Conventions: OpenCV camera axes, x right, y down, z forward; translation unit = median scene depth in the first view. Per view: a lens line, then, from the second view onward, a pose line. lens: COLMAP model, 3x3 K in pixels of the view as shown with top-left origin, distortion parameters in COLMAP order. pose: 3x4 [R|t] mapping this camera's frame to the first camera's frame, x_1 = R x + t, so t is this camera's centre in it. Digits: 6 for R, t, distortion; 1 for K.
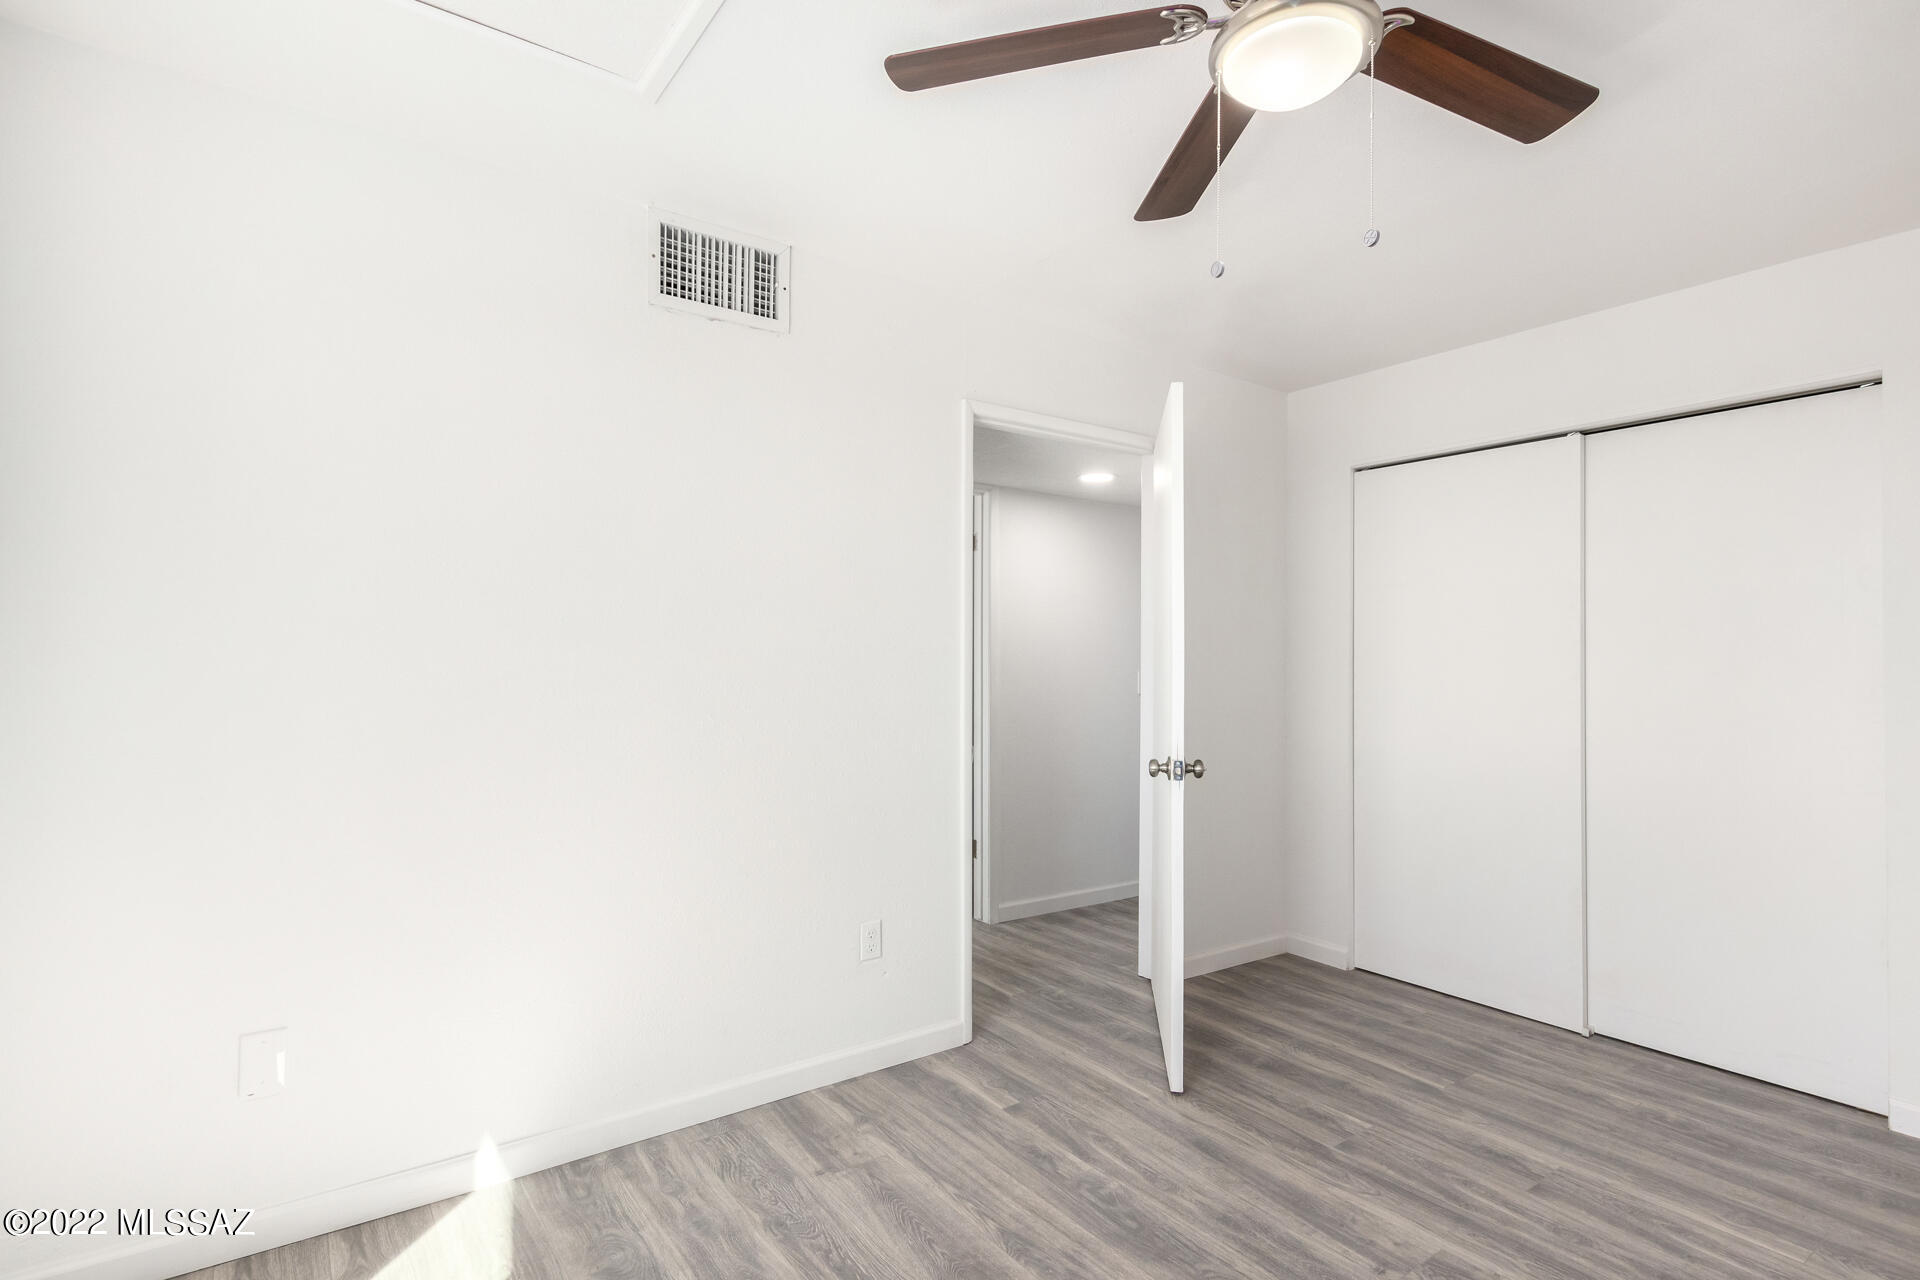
lens RADIAL K [[932.2, 0, 960.0], [0, 932.2, 640.0], [0, 0, 1]] dist [0.002301, -0.000812]
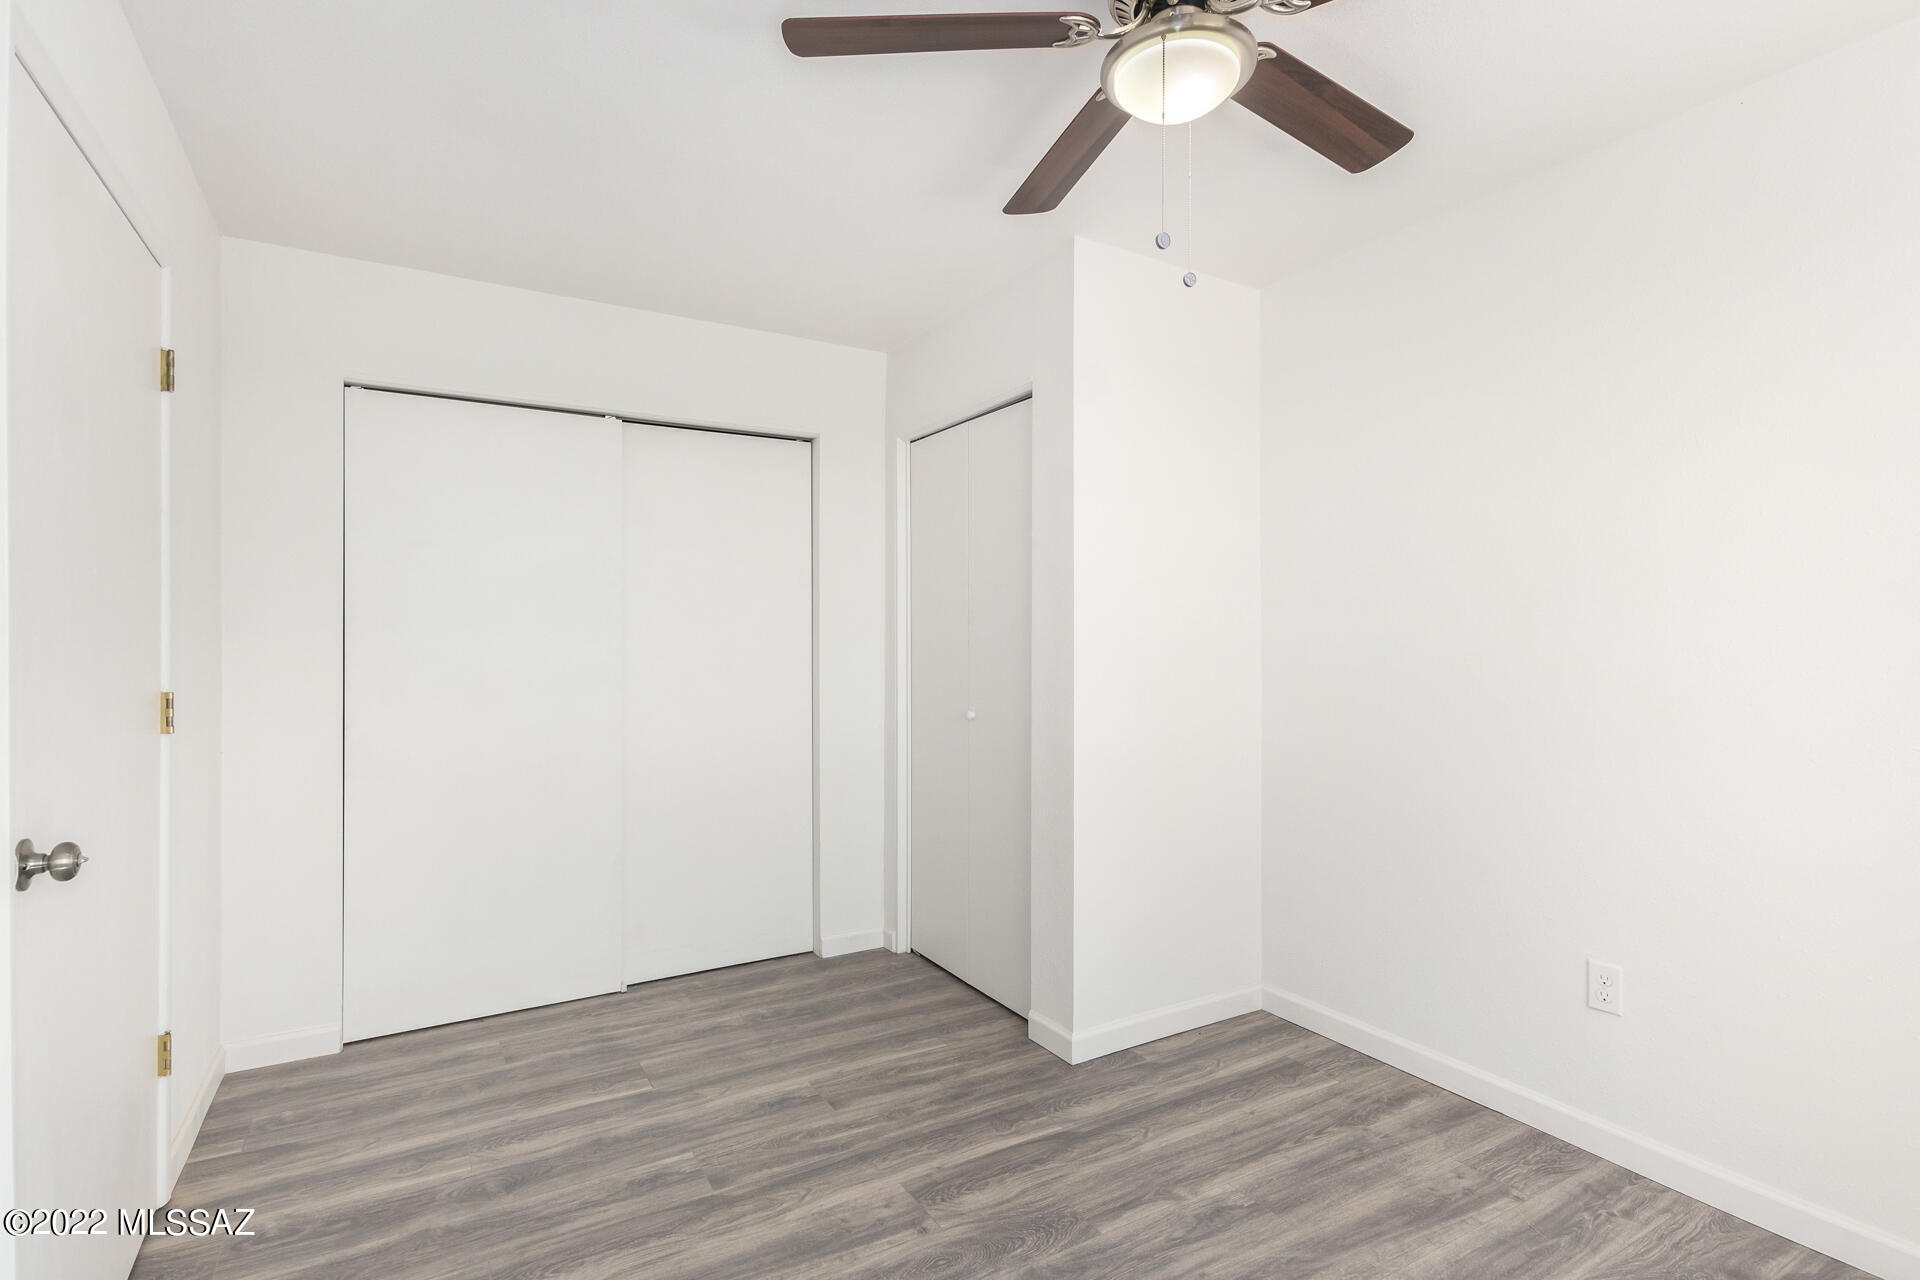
lens RADIAL K [[932.2, 0, 960.0], [0, 932.2, 640.0], [0, 0, 1]] dist [0.002301, -0.000812]
pose [[0.091154, -0.010518, 0.995781, -0.404321], [-0.016142, 0.999797, 0.012038, 0.008533], [-0.995706, -0.017171, 0.090965, 0.627722]]
